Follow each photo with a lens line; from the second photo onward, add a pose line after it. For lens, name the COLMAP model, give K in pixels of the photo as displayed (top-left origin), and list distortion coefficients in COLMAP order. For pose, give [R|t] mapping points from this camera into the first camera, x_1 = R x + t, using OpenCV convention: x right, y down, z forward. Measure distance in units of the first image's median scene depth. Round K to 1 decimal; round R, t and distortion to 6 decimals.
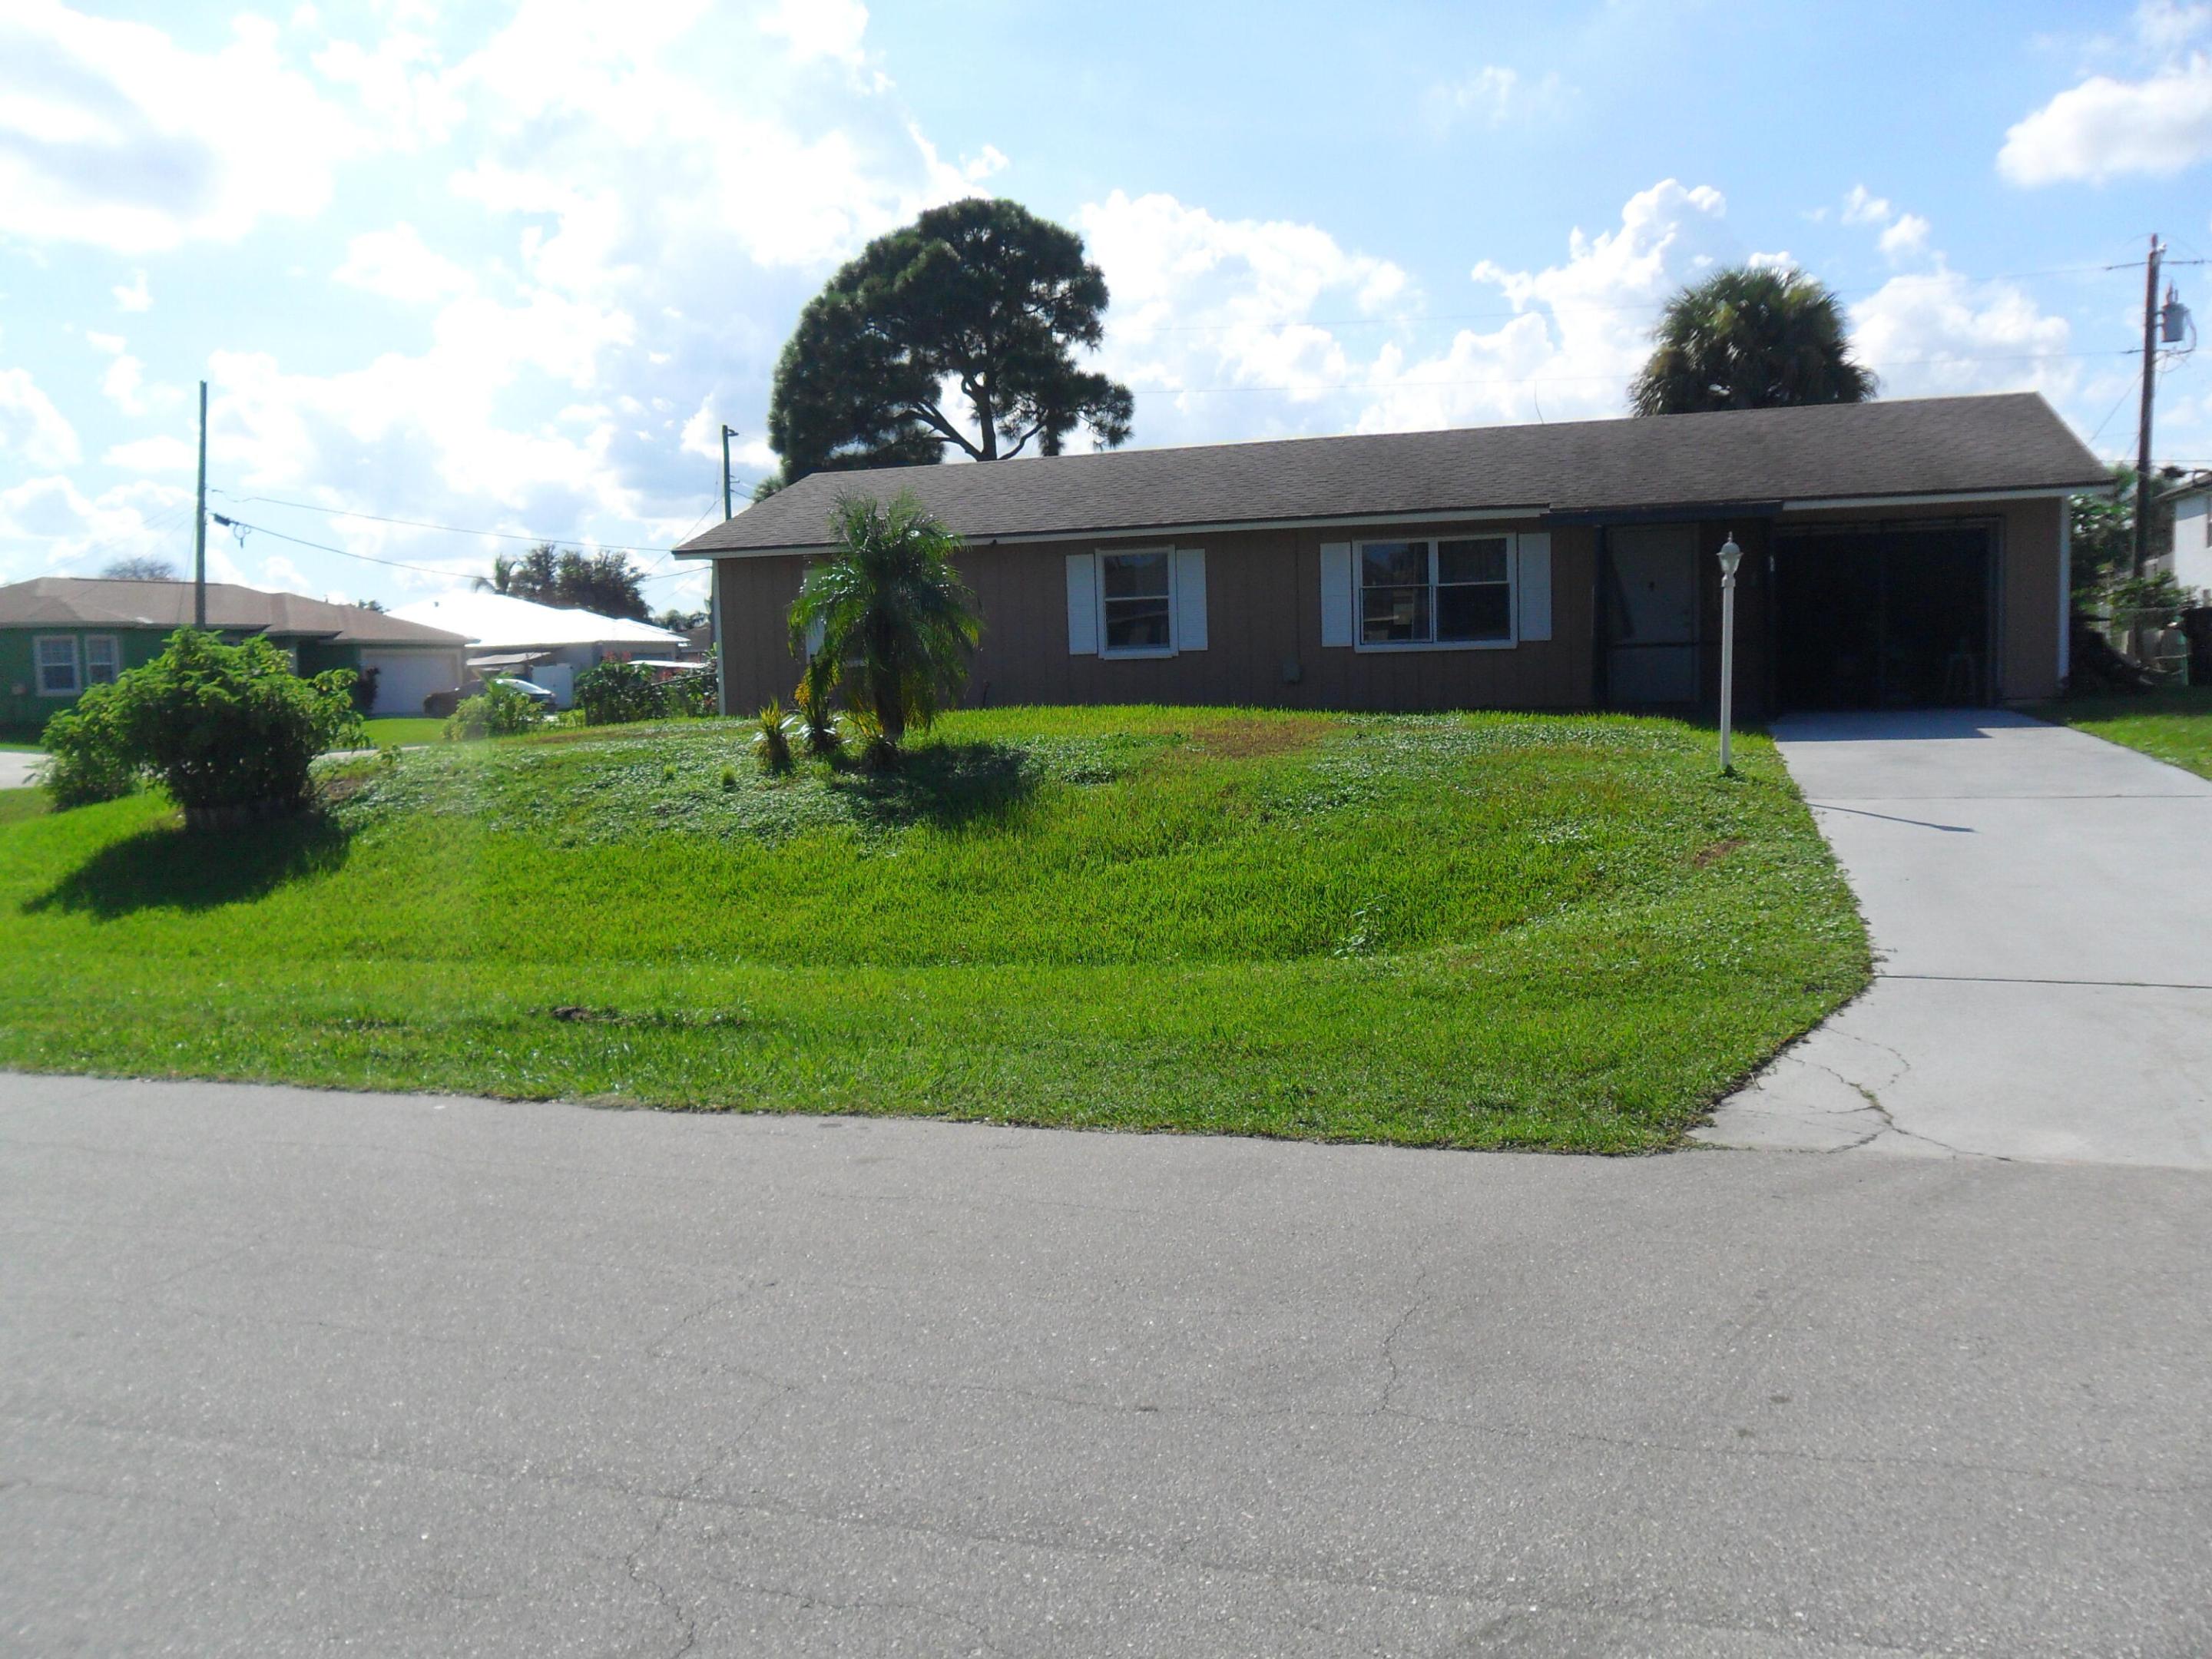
lens RADIAL K [[1795.1, 0, 1106.0], [0, 1795.1, 829.5], [0, 0, 1]] dist [-0.018729, -0.001482]
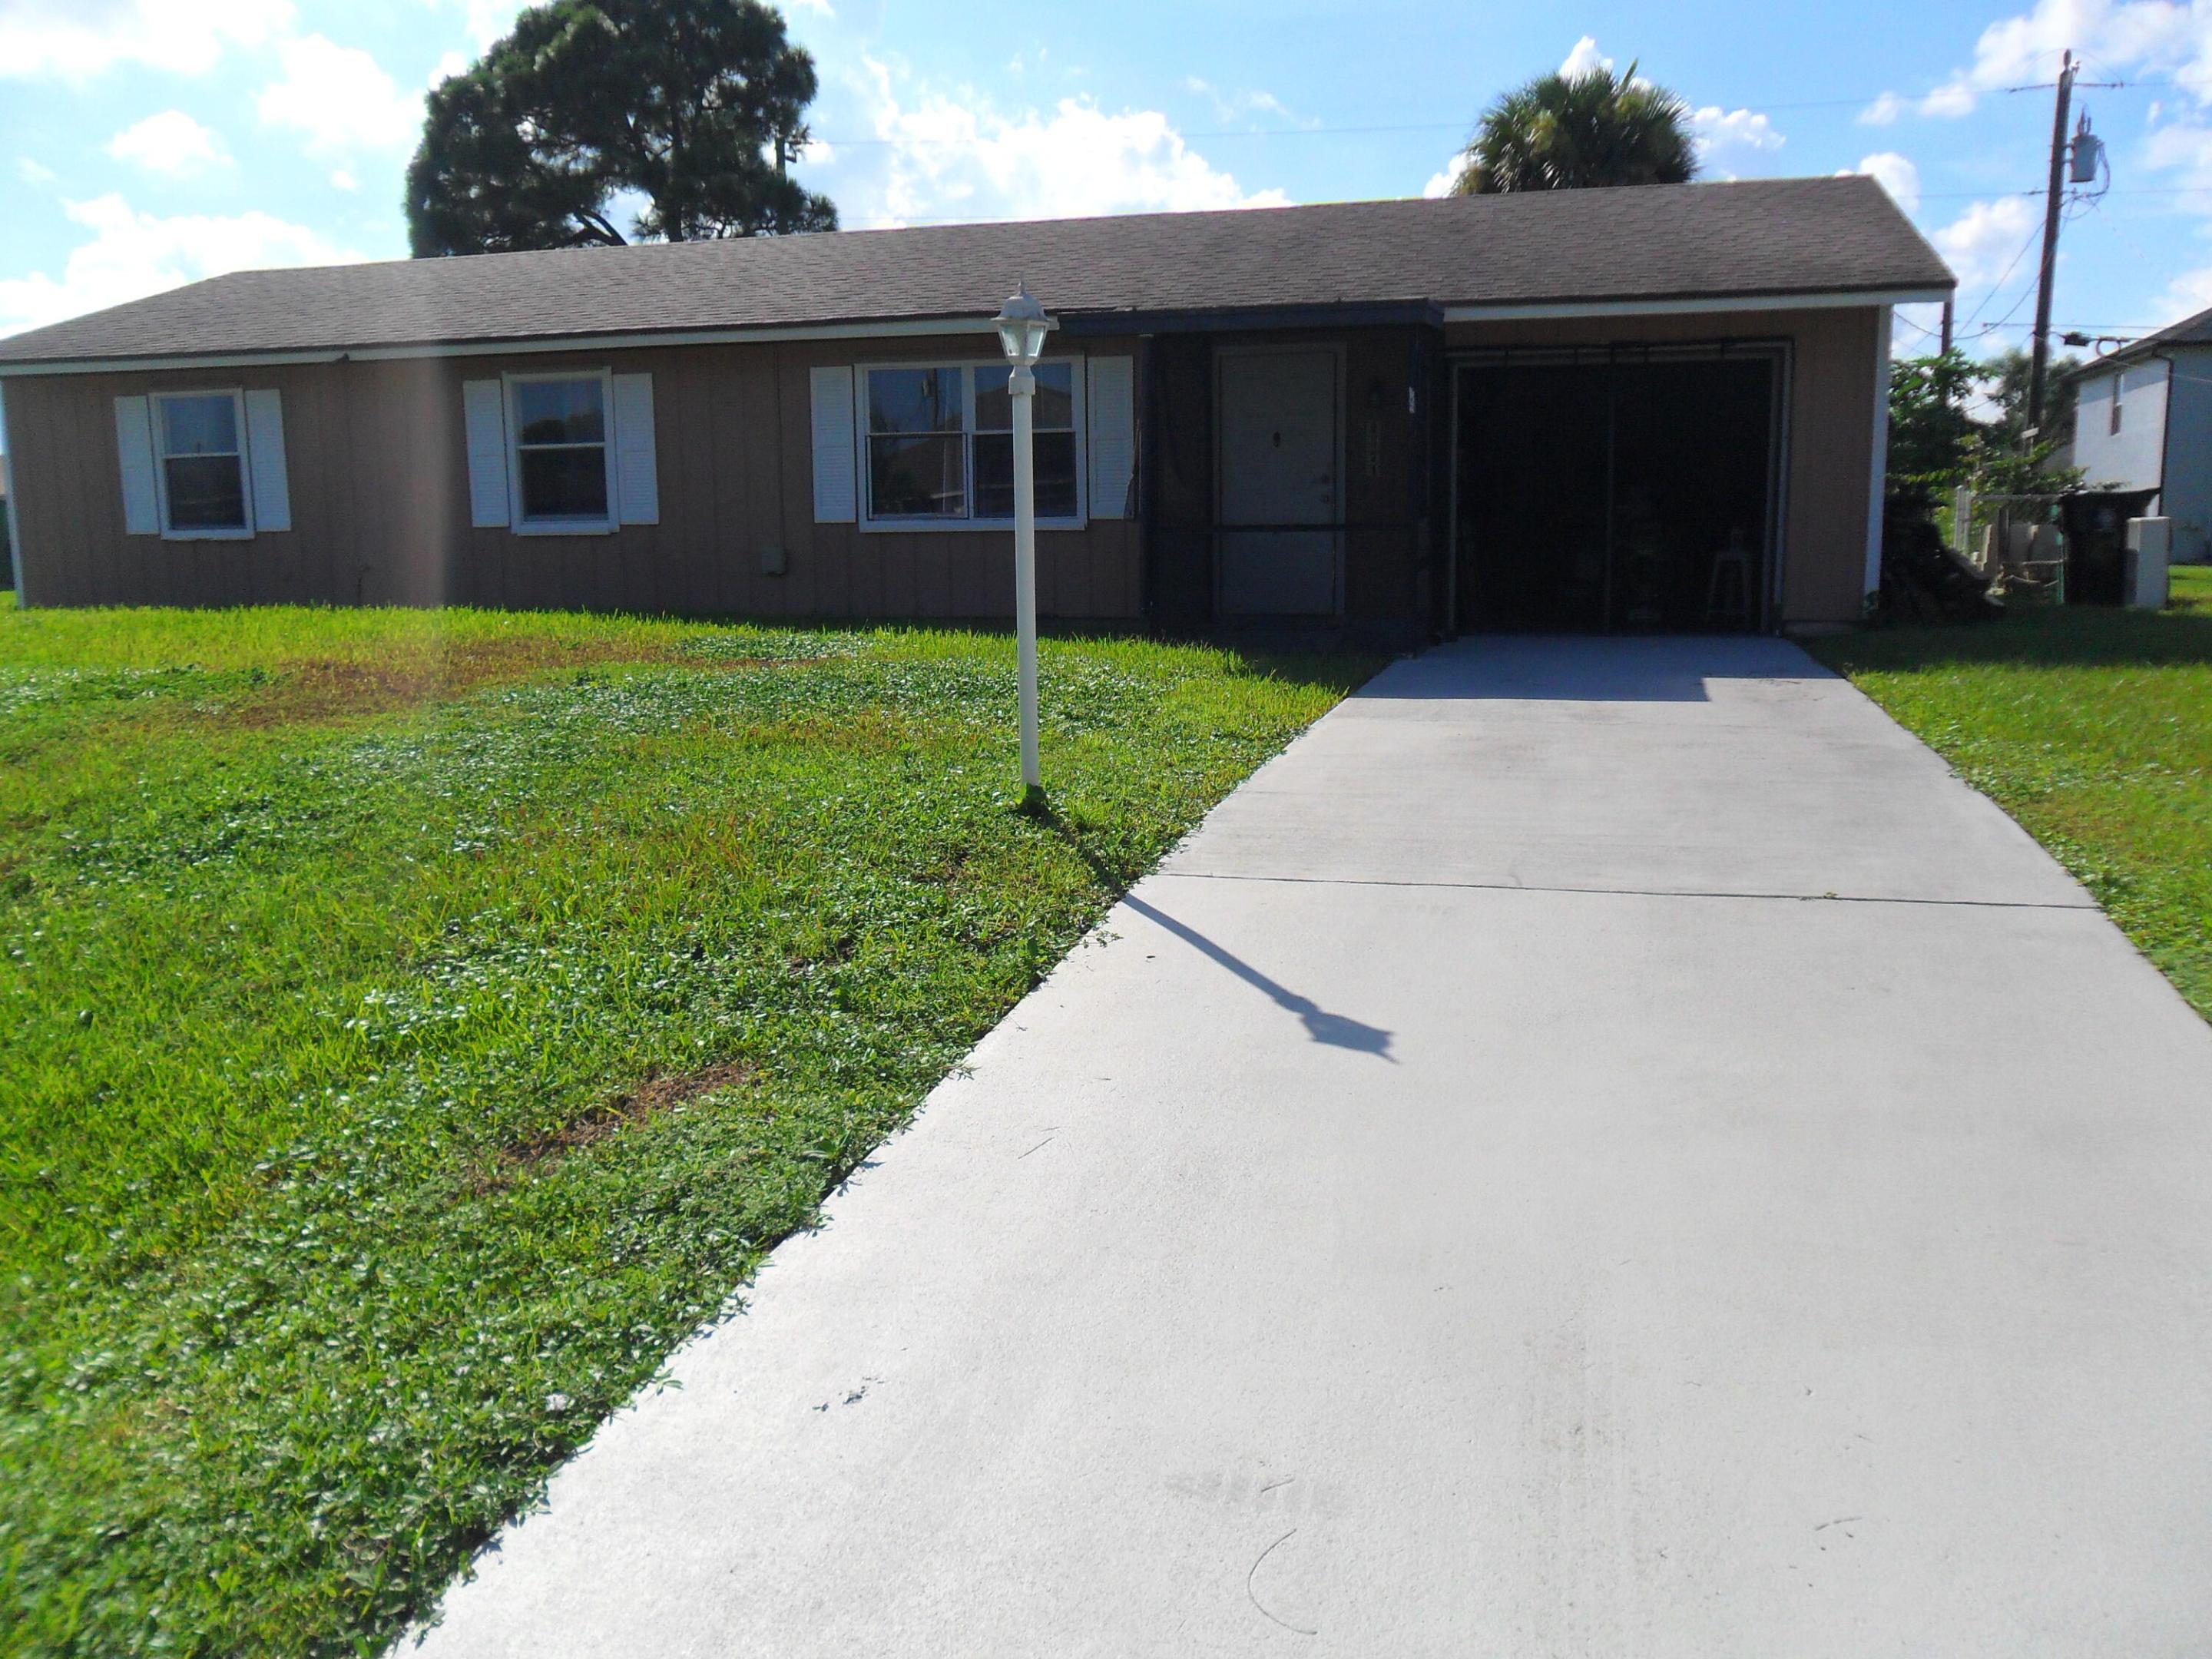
lens RADIAL K [[1814.4, 0, 1106.0], [0, 1814.4, 829.5], [0, 0, 1]] dist [-0.022910, 0.008786]
pose [[0.998670, 0.012981, 0.049889, 0.189956], [-0.016183, 0.997798, 0.064319, -0.030747], [-0.048944, -0.065041, 0.996682, 0.294311]]
